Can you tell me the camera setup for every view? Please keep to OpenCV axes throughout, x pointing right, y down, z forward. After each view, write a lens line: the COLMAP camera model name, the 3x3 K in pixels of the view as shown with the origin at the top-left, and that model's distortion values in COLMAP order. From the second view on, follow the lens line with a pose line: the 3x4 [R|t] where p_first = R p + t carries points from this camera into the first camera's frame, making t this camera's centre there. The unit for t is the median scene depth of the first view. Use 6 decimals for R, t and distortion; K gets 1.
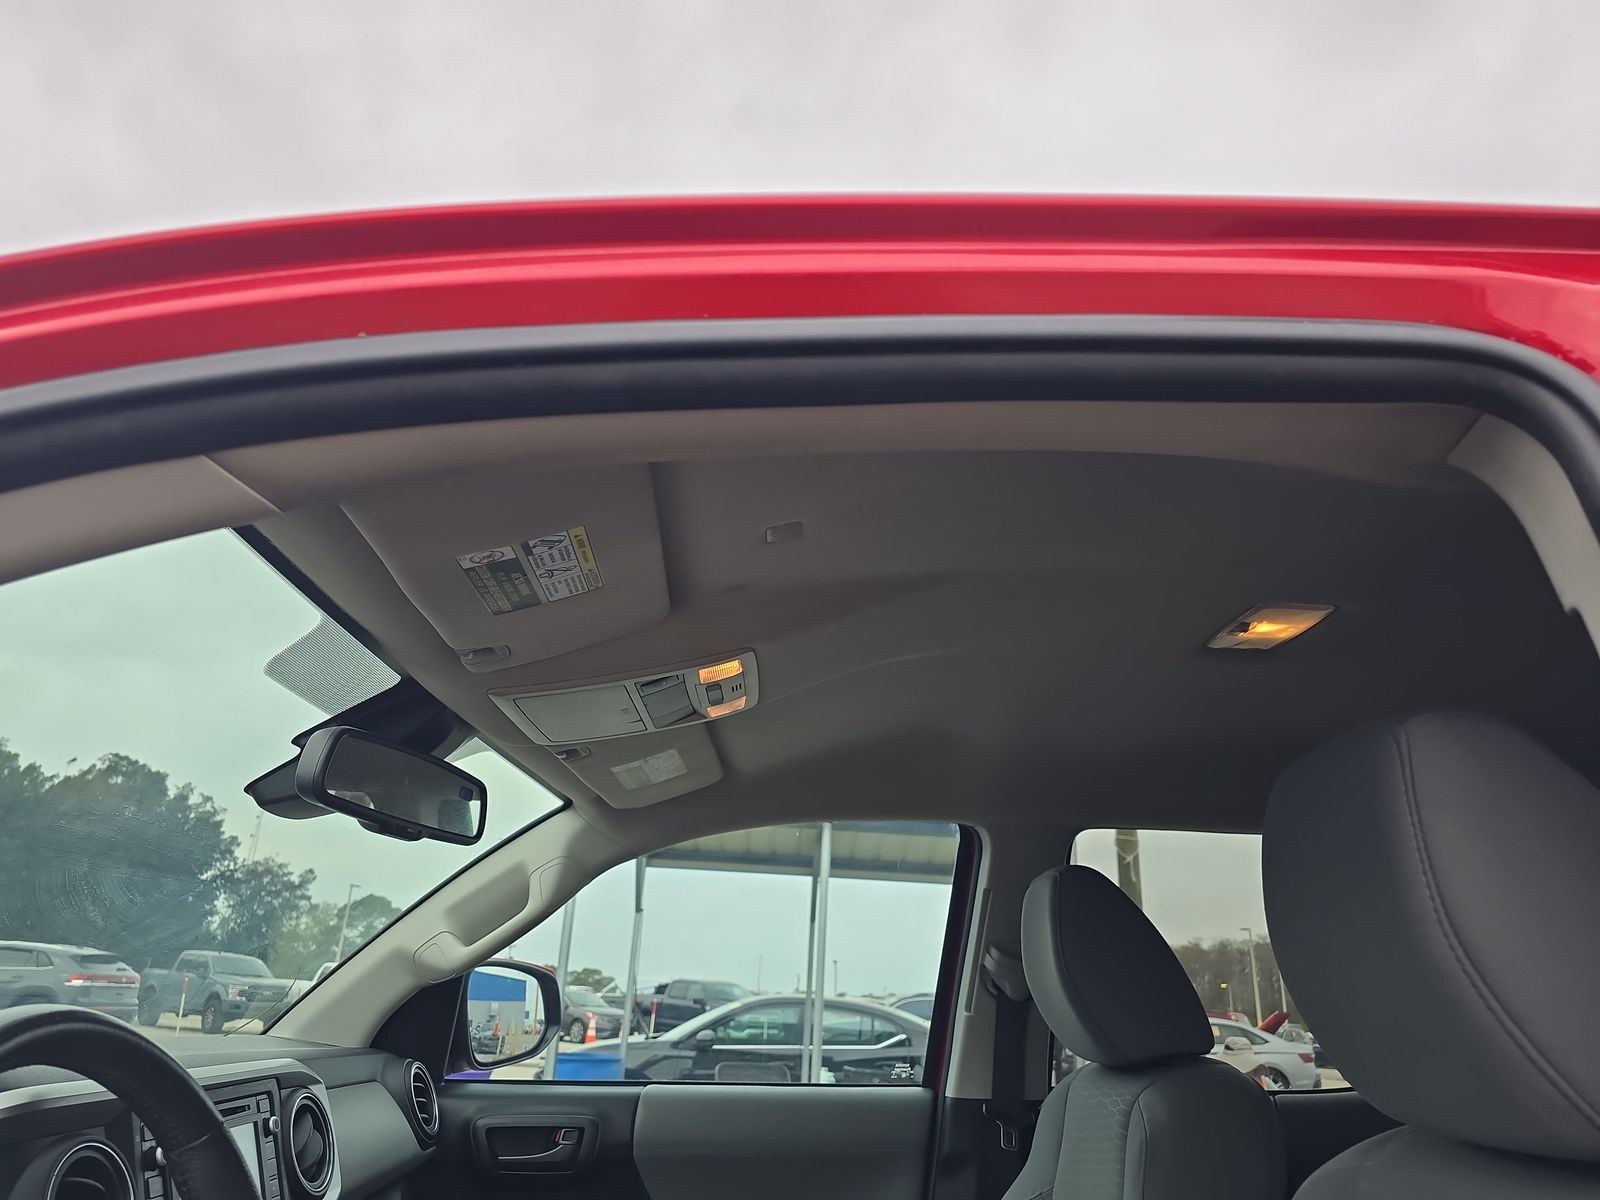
lens RADIAL K [[1078.7, 0, 816.0], [0, 1078.7, 604.9], [0, 0, 1]] dist [0.032948, -0.031958]
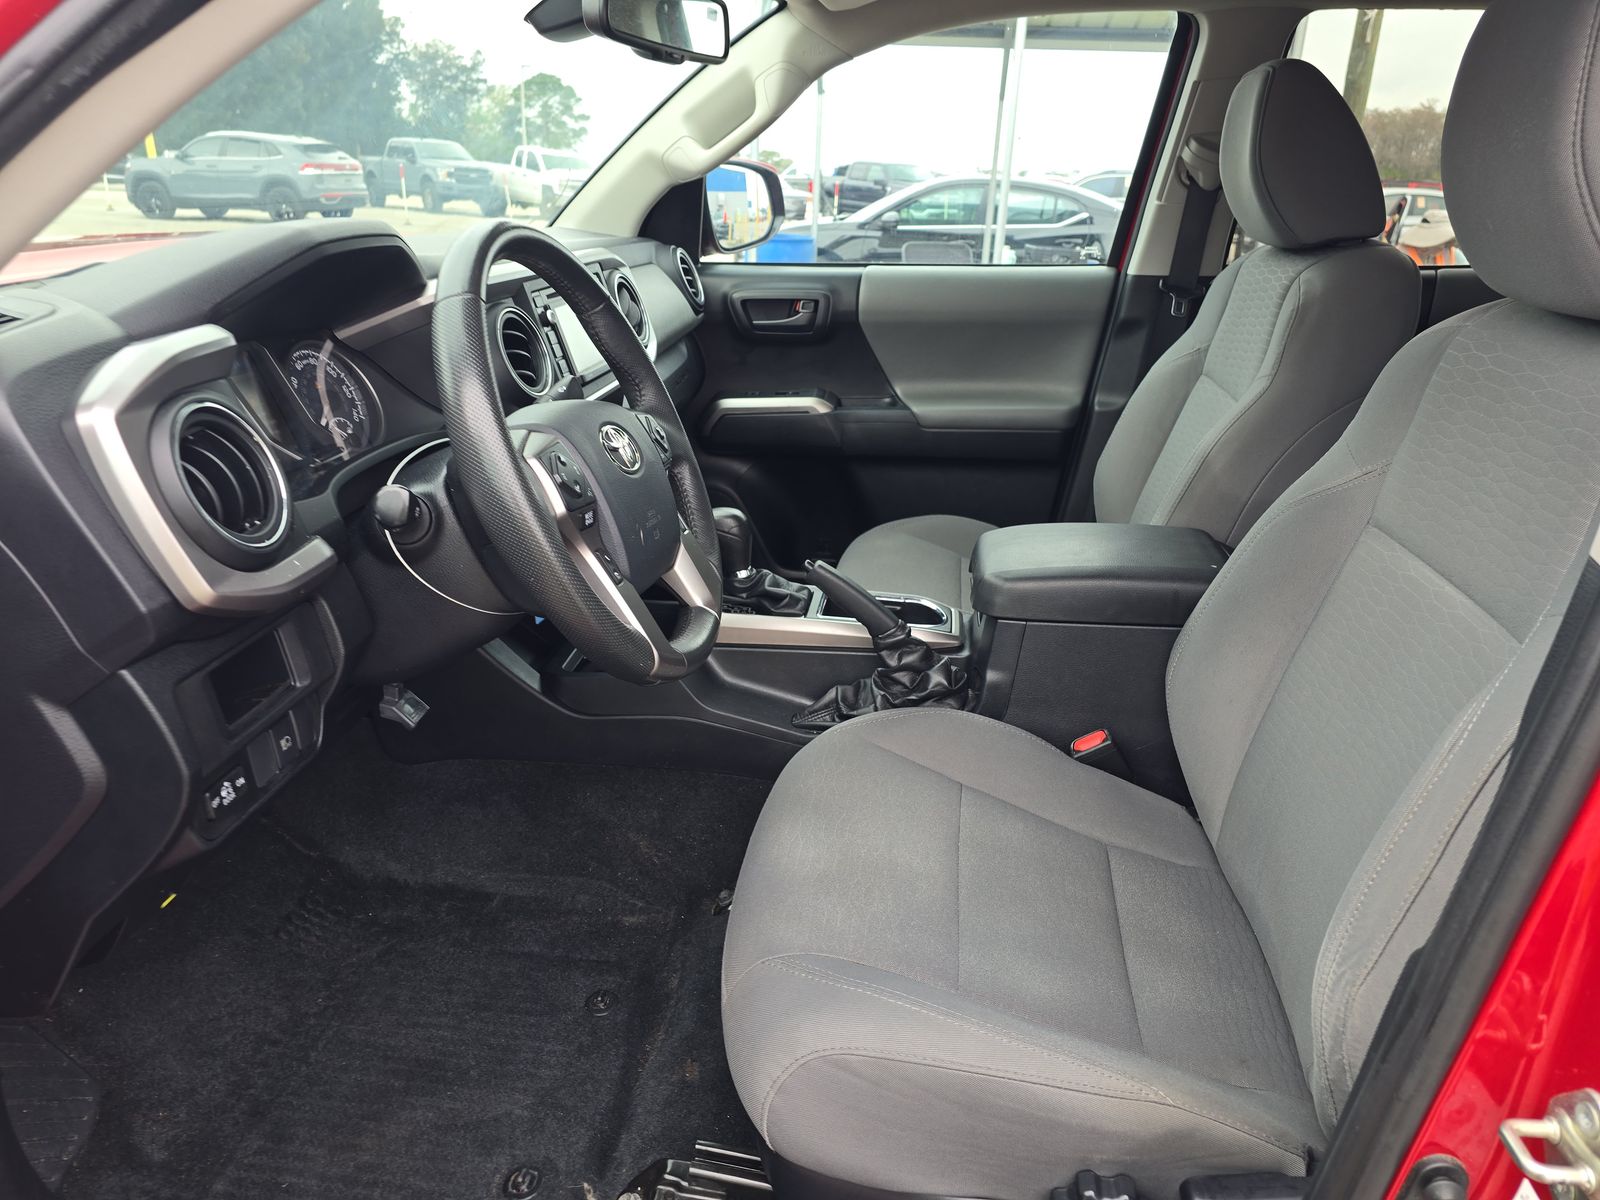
lens RADIAL K [[1078.7, 0, 805.1], [0, 1078.7, 595.5], [0, 0, 1]] dist [0.032948, -0.031958]
pose [[0.986728, 0.044230, -0.156242, -0.017780], [0.069279, 0.755554, 0.651413, -0.046494], [0.146862, -0.653591, 0.742462, -0.094799]]
